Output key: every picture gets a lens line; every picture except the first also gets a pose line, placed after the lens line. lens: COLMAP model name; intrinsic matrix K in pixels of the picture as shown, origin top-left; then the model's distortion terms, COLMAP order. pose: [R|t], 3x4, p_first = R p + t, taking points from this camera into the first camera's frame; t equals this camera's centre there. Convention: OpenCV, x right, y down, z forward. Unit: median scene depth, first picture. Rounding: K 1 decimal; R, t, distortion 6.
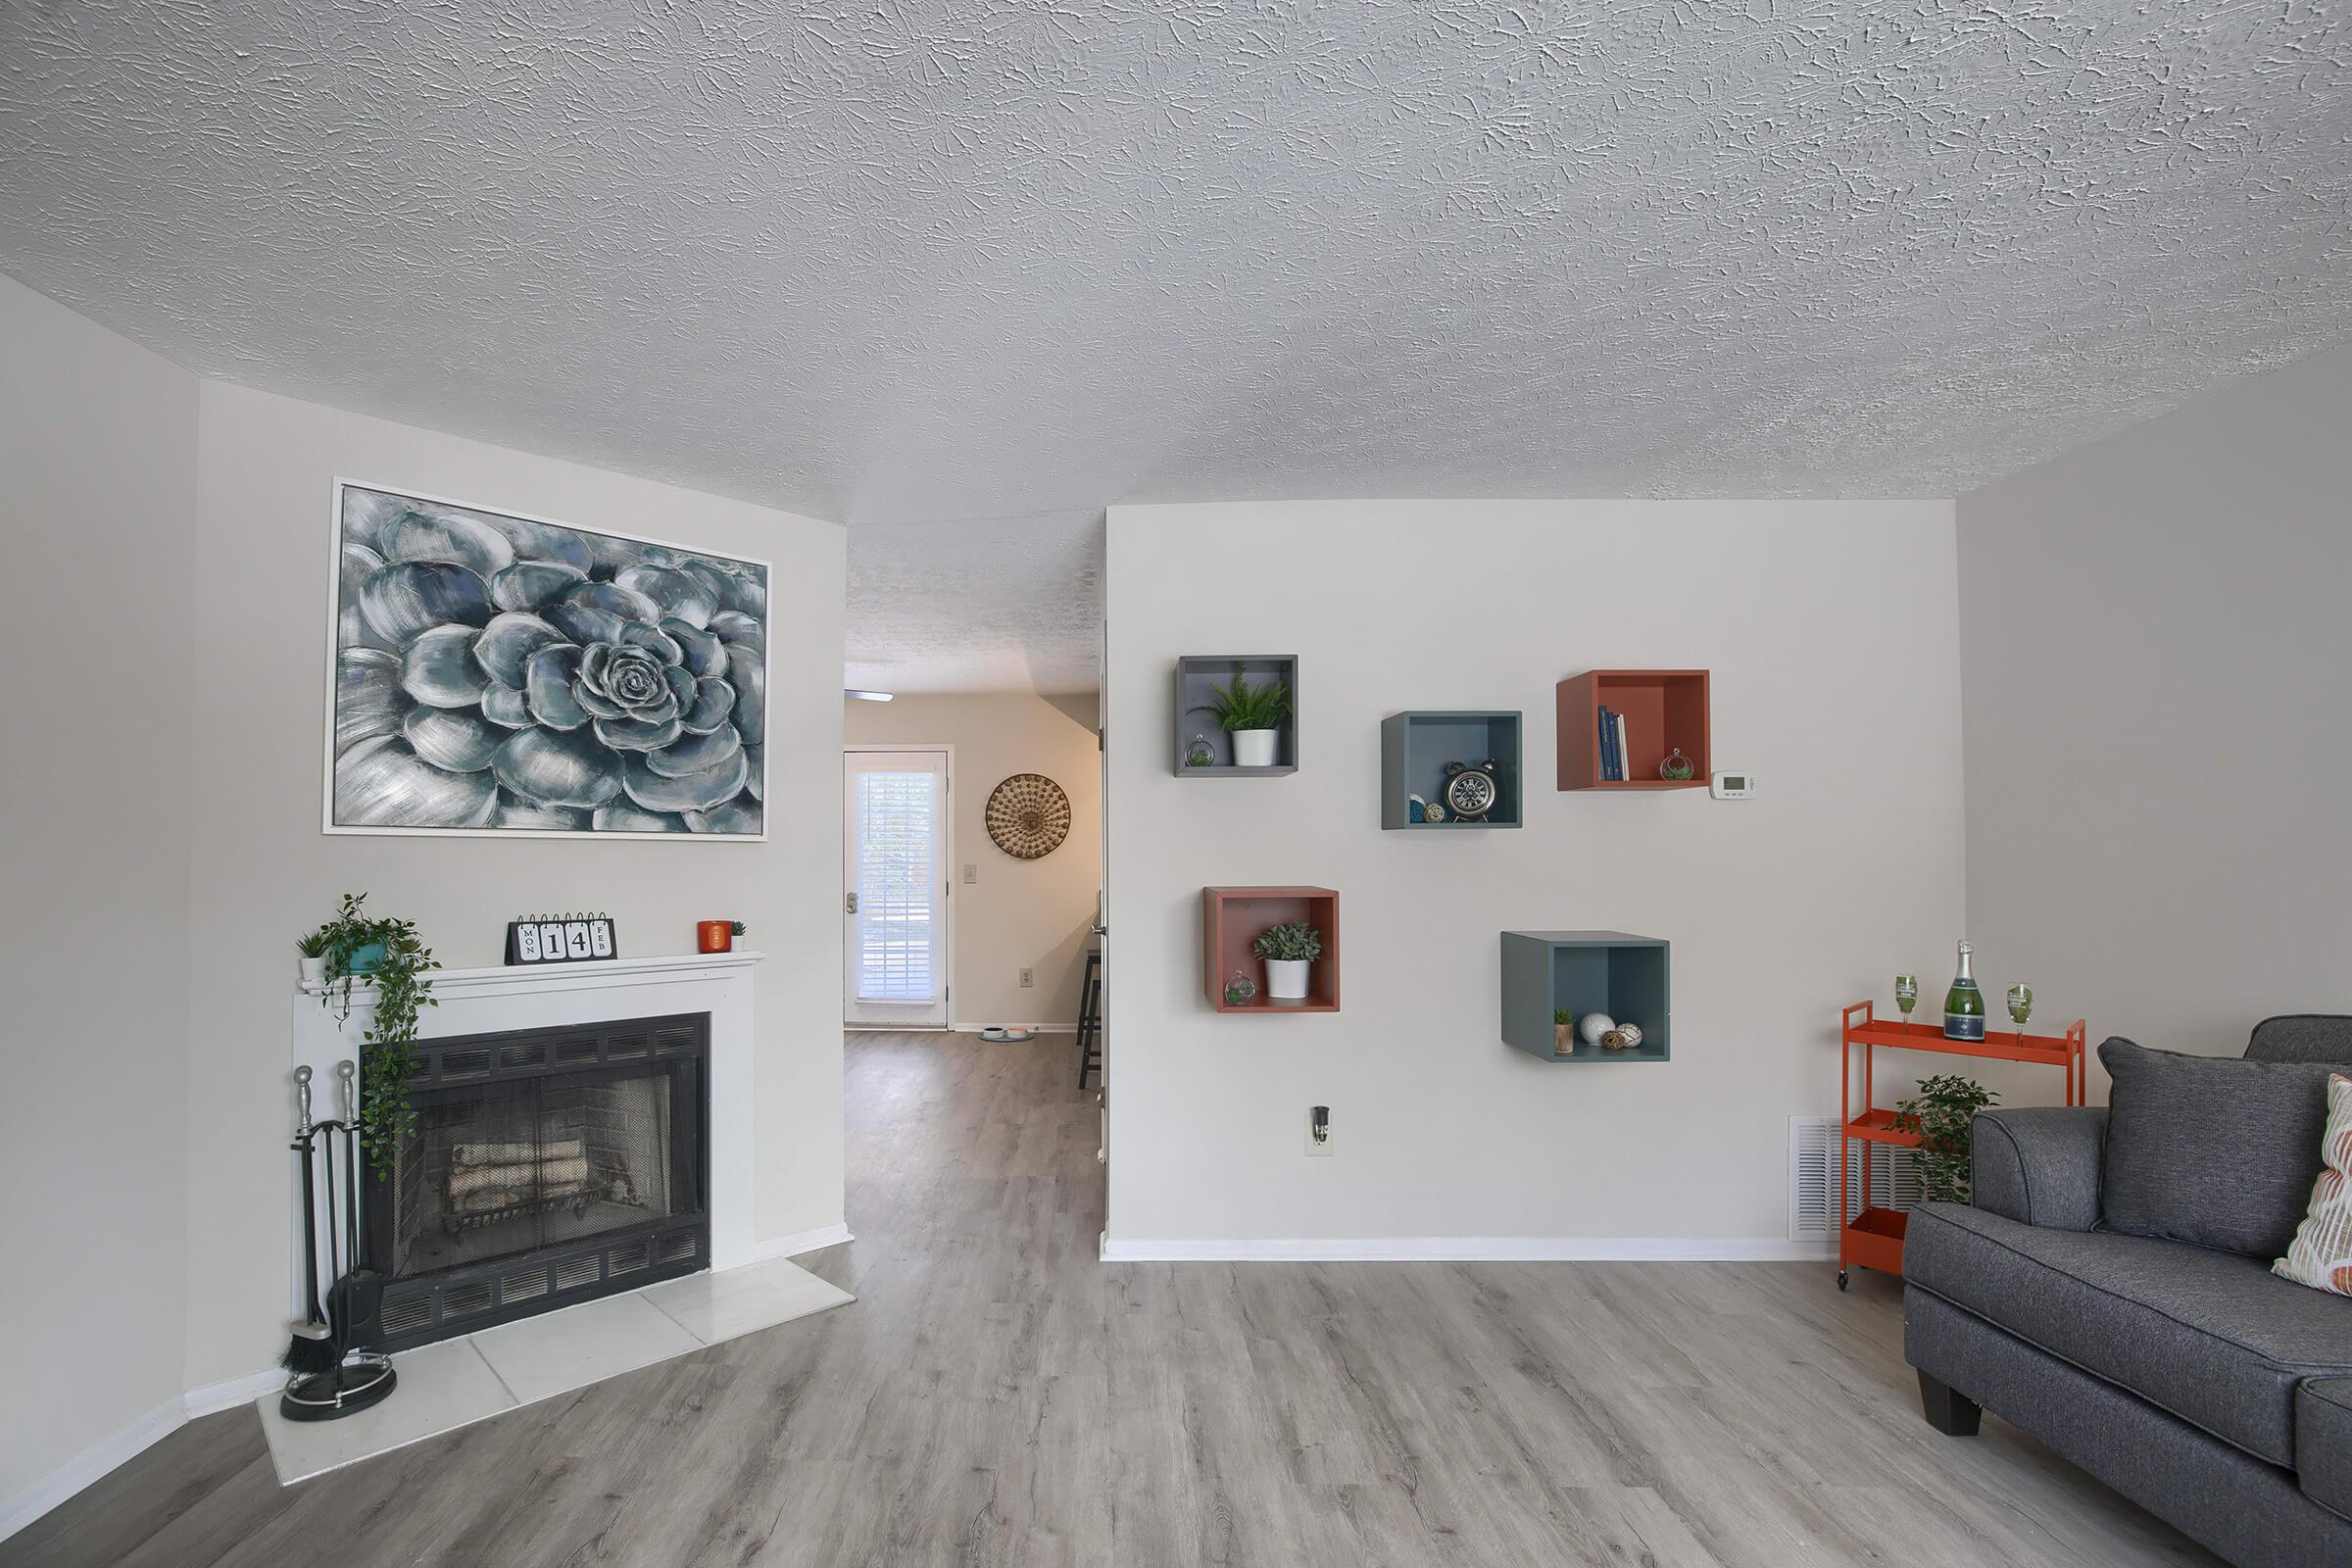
lens RADIAL K [[1030.2, 0, 1131.8], [0, 1030.2, 777.3], [0, 0, 1]] dist [-0.040730, 0.013780]
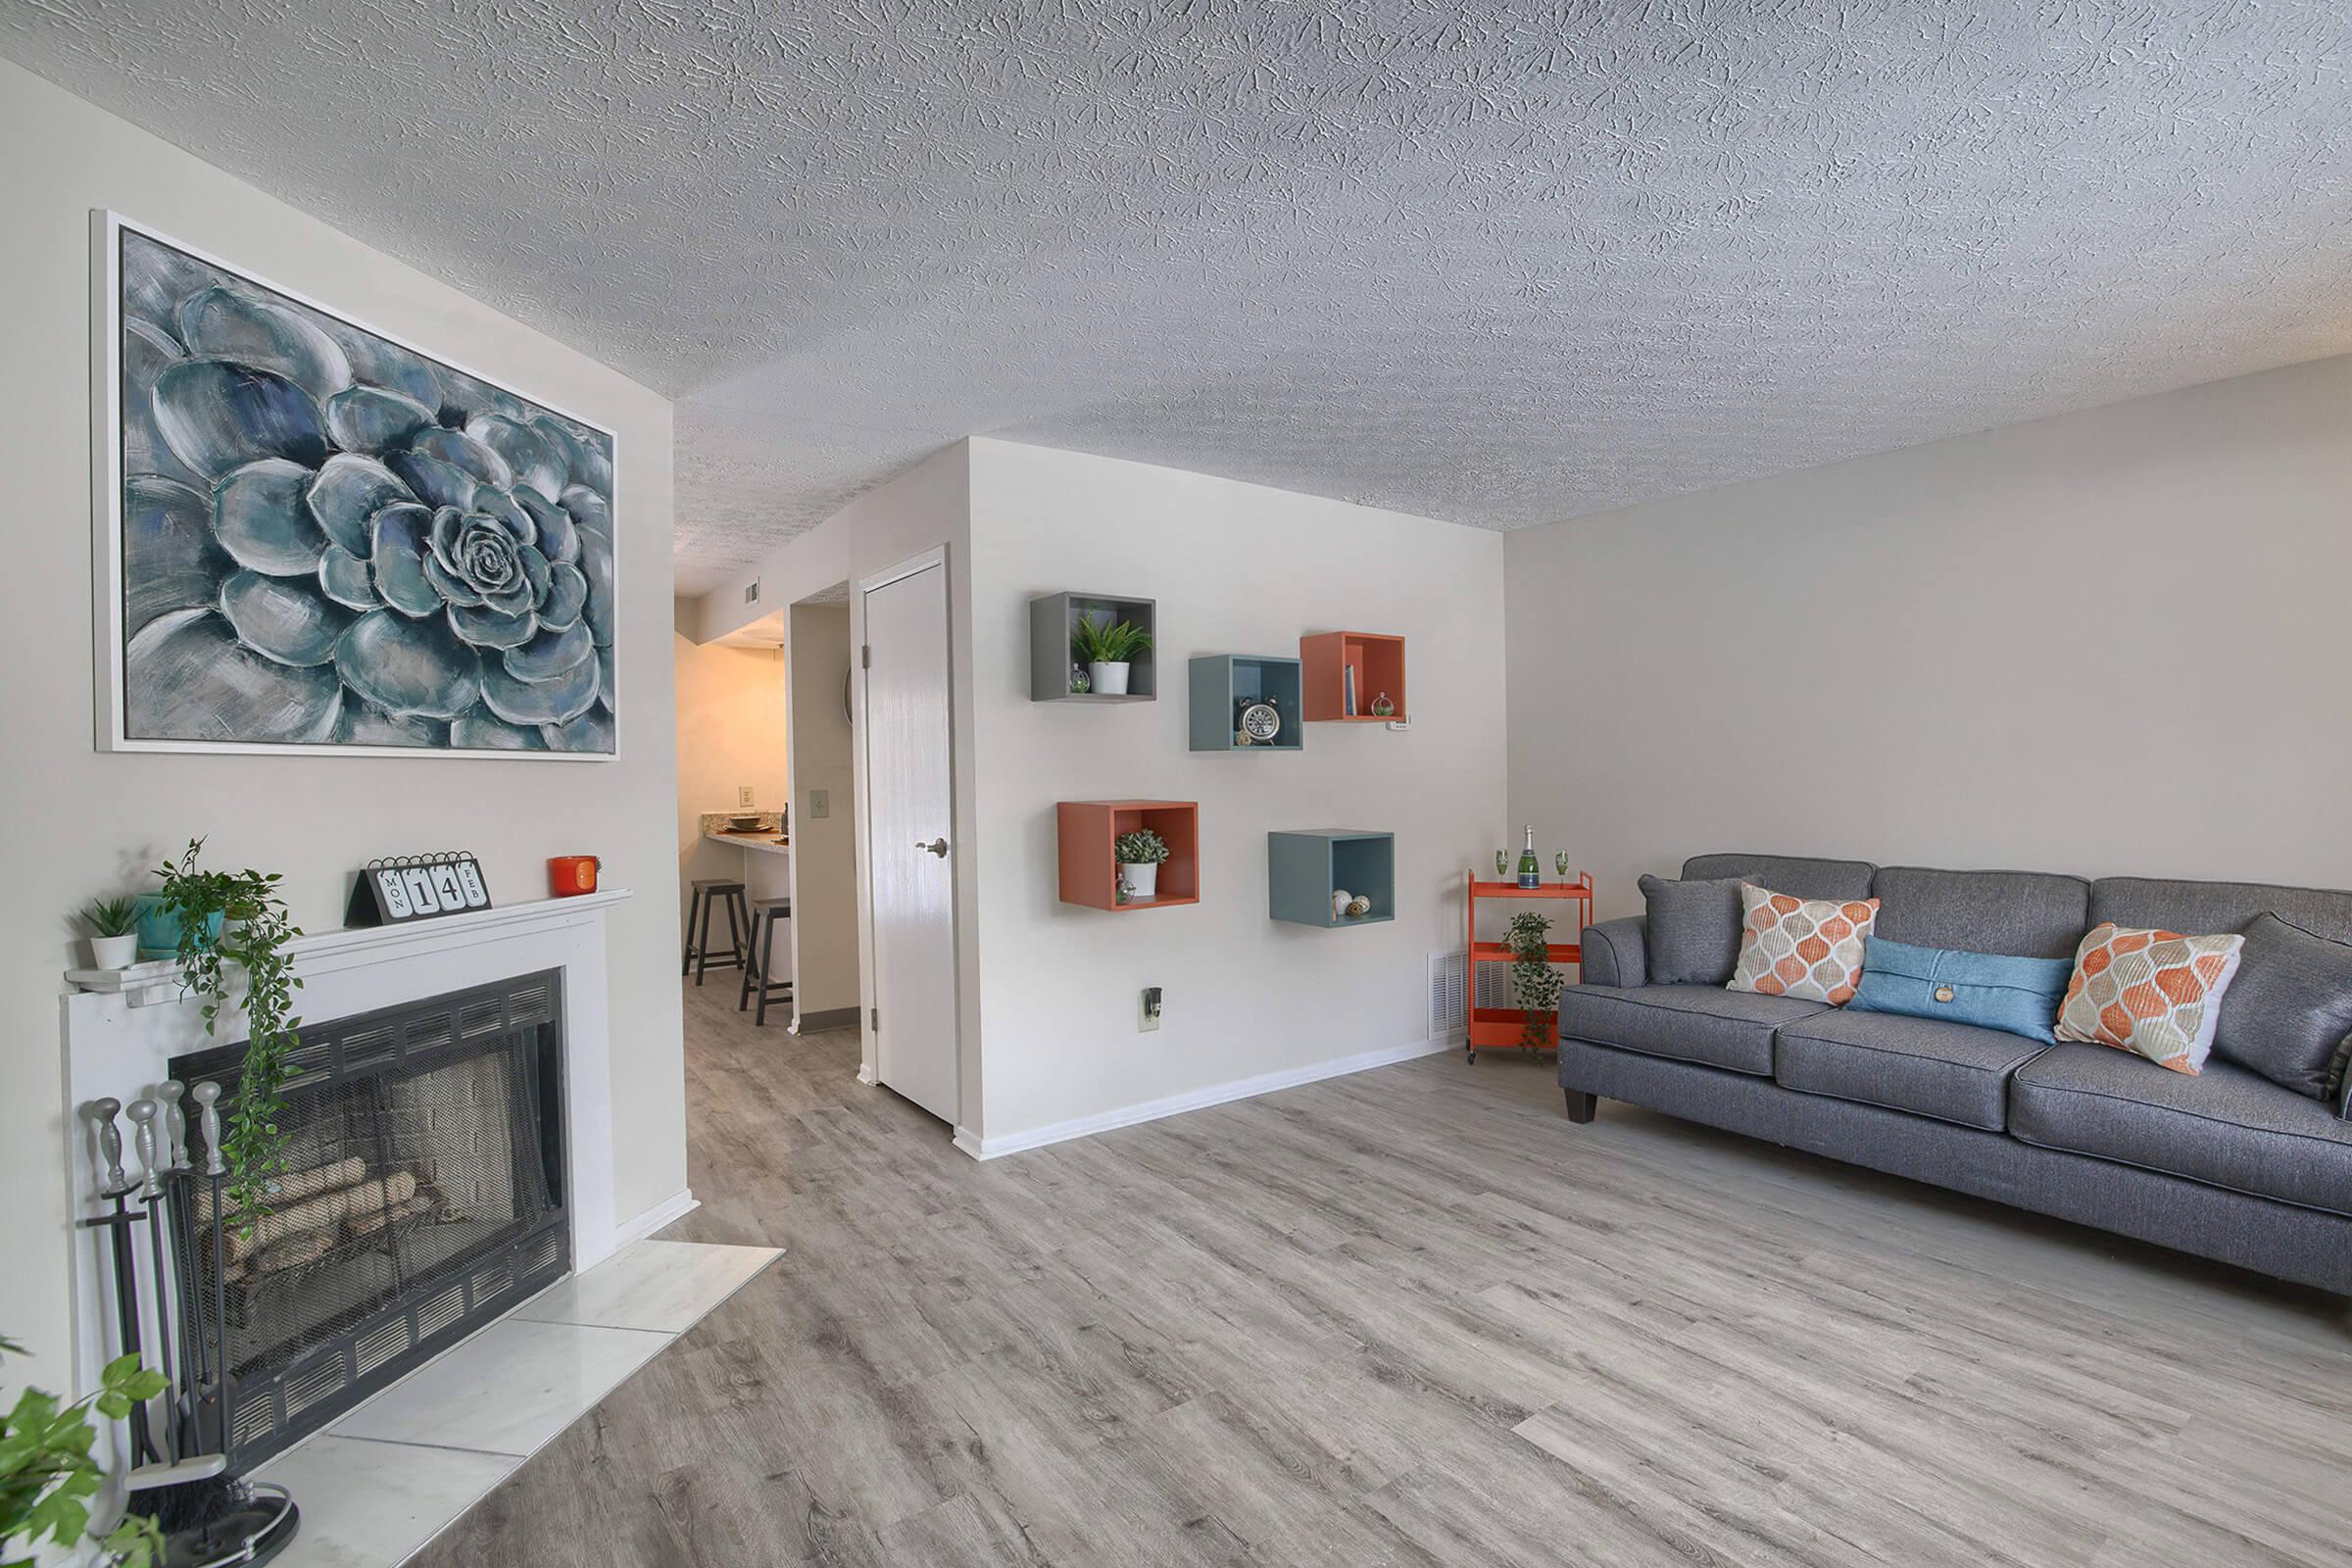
lens RADIAL K [[1029.7, 0, 1208.5], [0, 1029.7, 715.9], [0, 0, 1]] dist [-0.037272, 0.013038]
pose [[0.805649, 0.024631, 0.591881, -0.522303], [-0.034268, 0.999400, 0.005055, 0.004082], [-0.591401, -0.024355, 0.806010, 0.030657]]
